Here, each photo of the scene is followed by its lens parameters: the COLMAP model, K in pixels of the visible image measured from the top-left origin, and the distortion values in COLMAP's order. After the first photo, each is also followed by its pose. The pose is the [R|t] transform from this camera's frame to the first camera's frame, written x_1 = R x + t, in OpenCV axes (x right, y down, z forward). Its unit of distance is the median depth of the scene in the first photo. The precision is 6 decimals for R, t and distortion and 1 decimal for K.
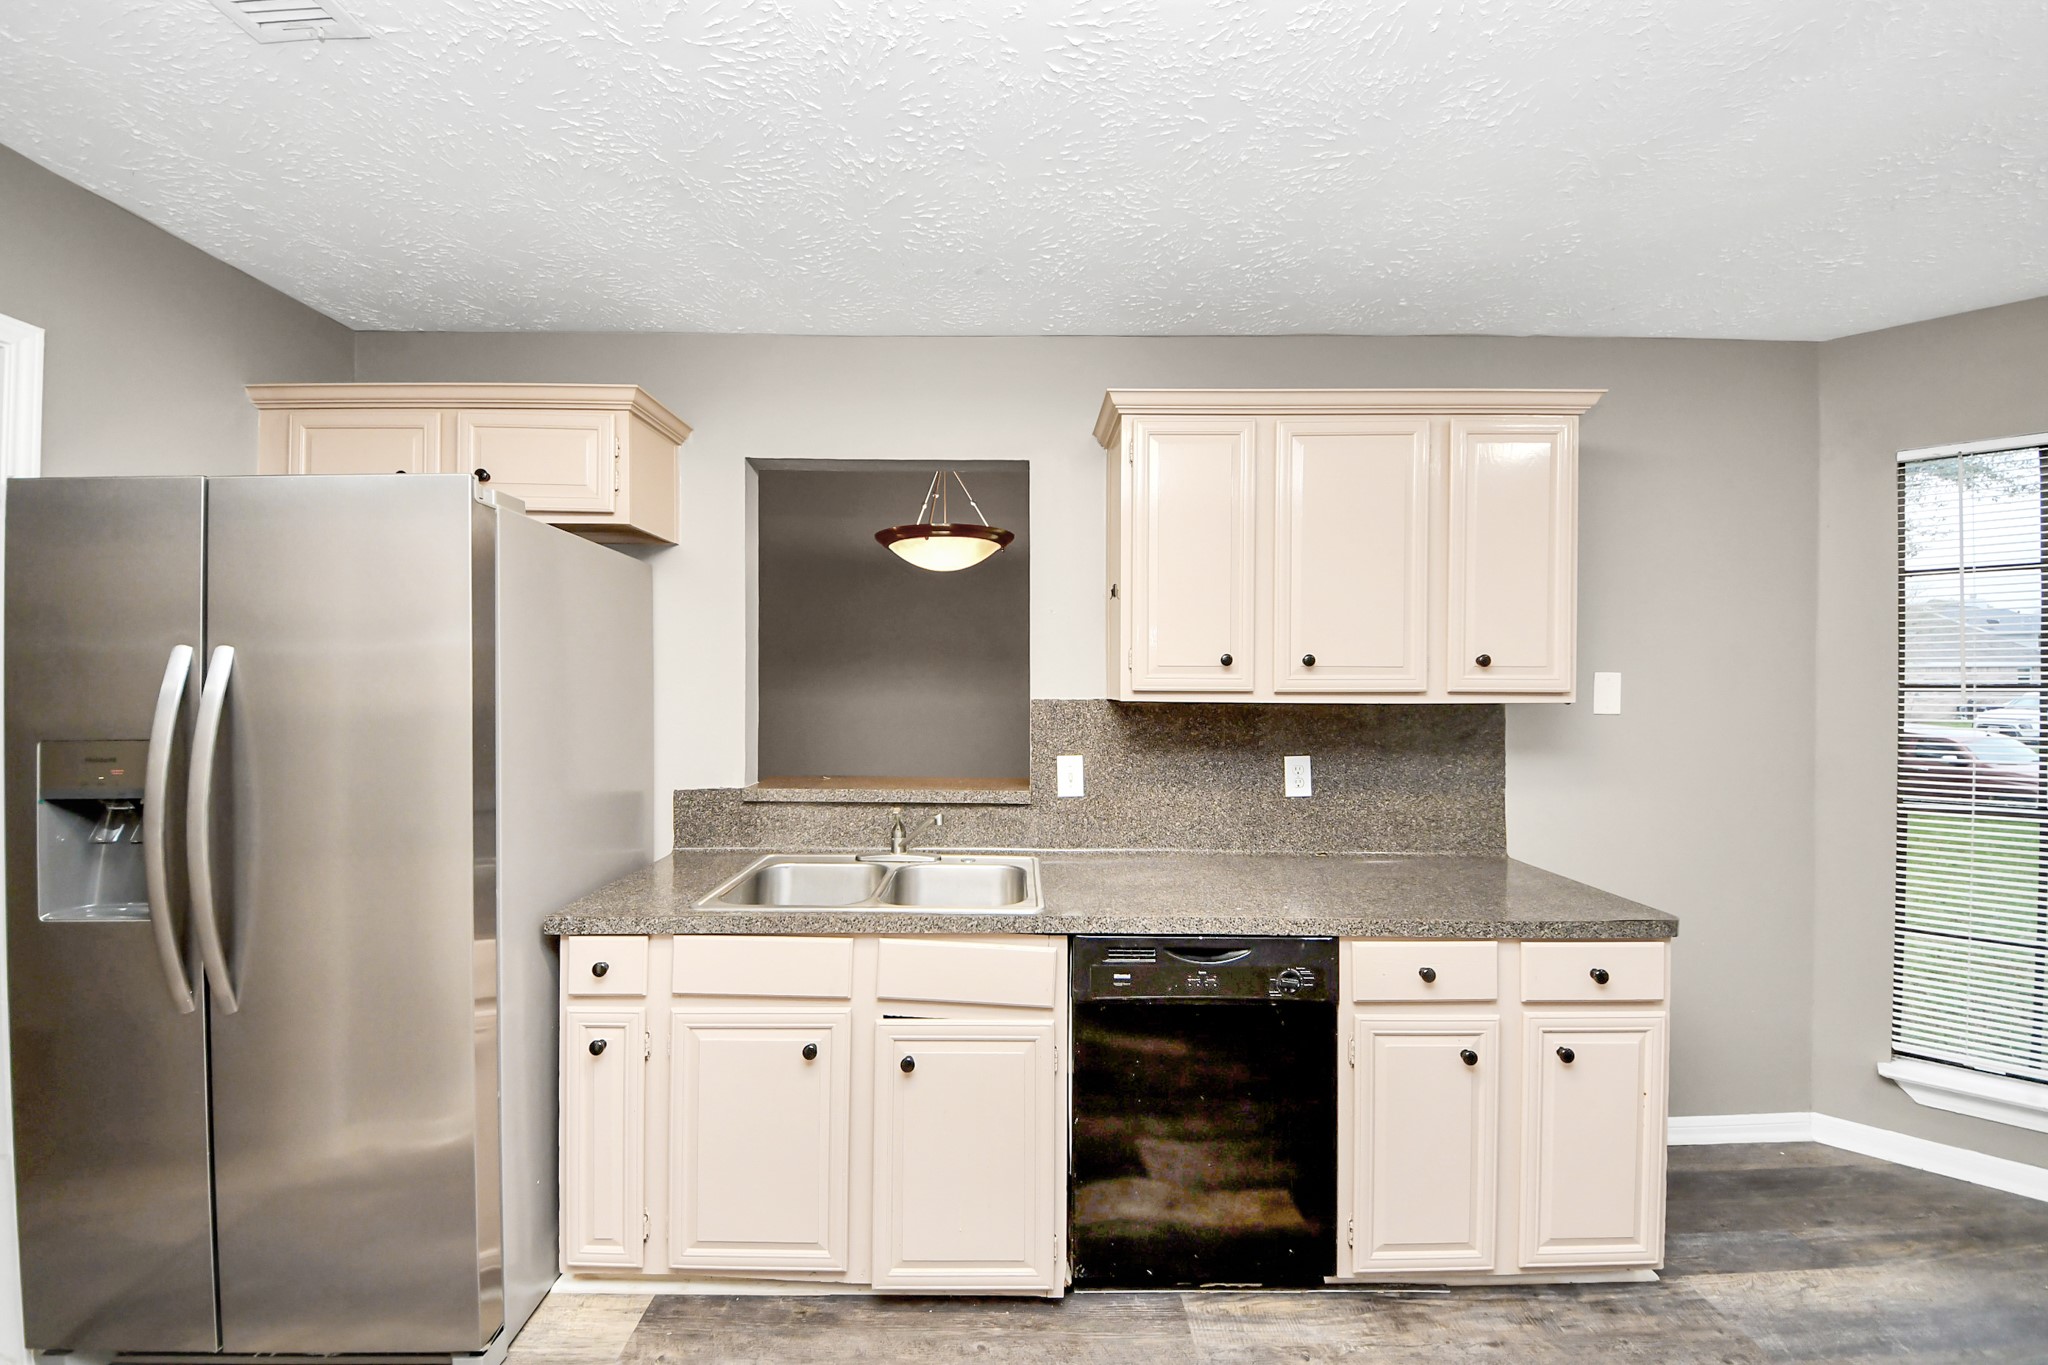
lens RADIAL K [[760.3, 0, 1033.5], [0, 760.3, 690.2], [0, 0, 1]] dist [0.016720, -0.003324]
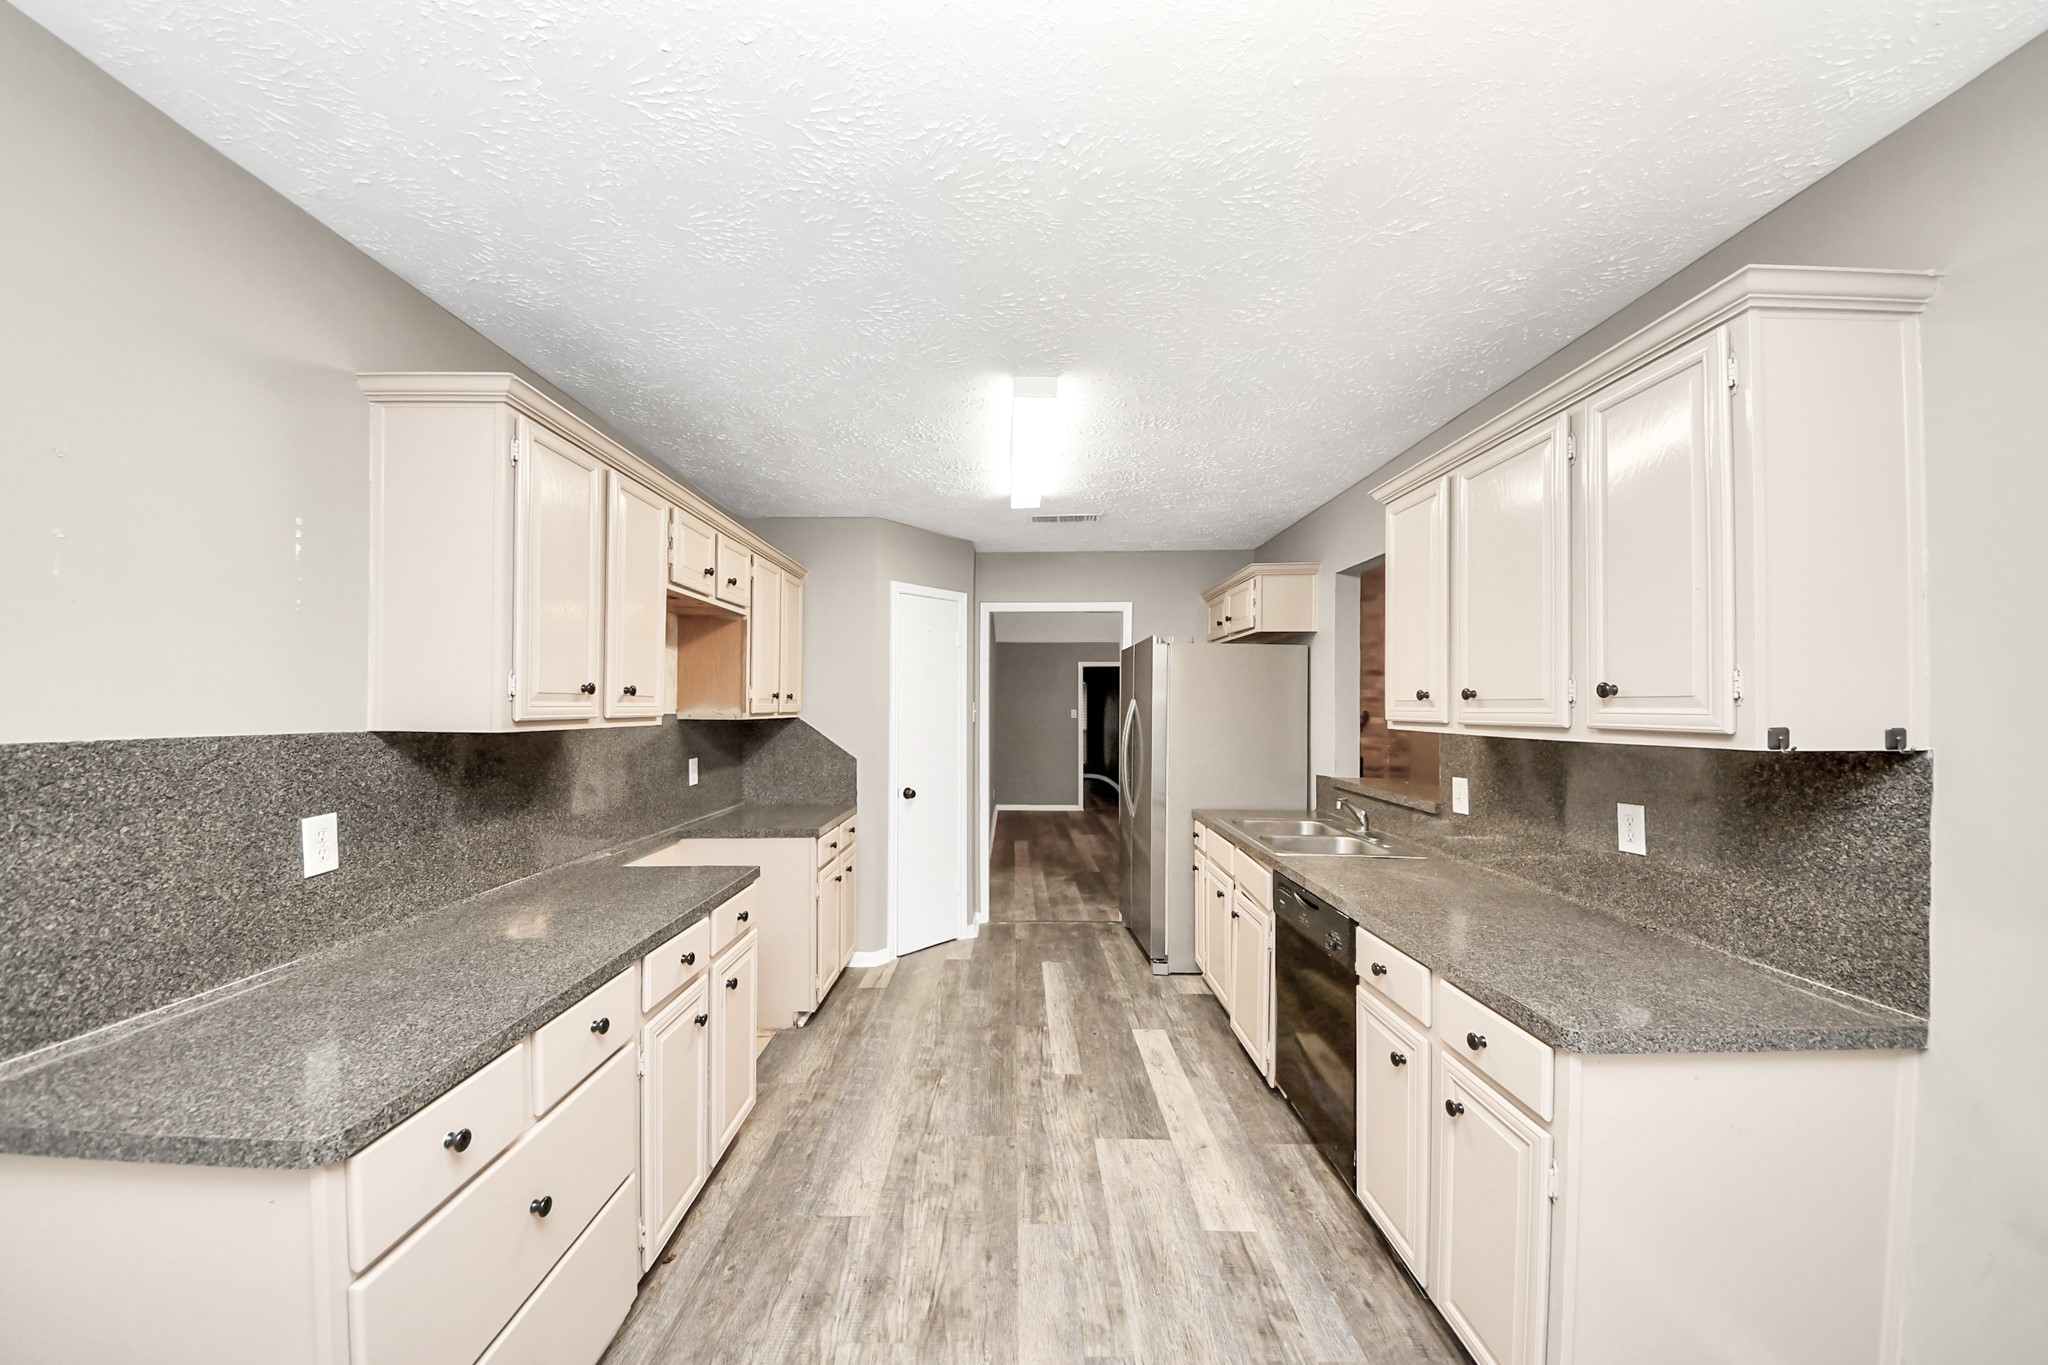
lens RADIAL K [[760.3, 0, 1034.2], [0, 760.3, 691.5], [0, 0, 1]] dist [0.016720, -0.003324]
pose [[0.036245, -0.022220, -0.999096, 1.168437], [-0.013375, 0.999652, -0.022718, -0.008682], [0.999253, 0.014186, 0.035935, 0.315064]]
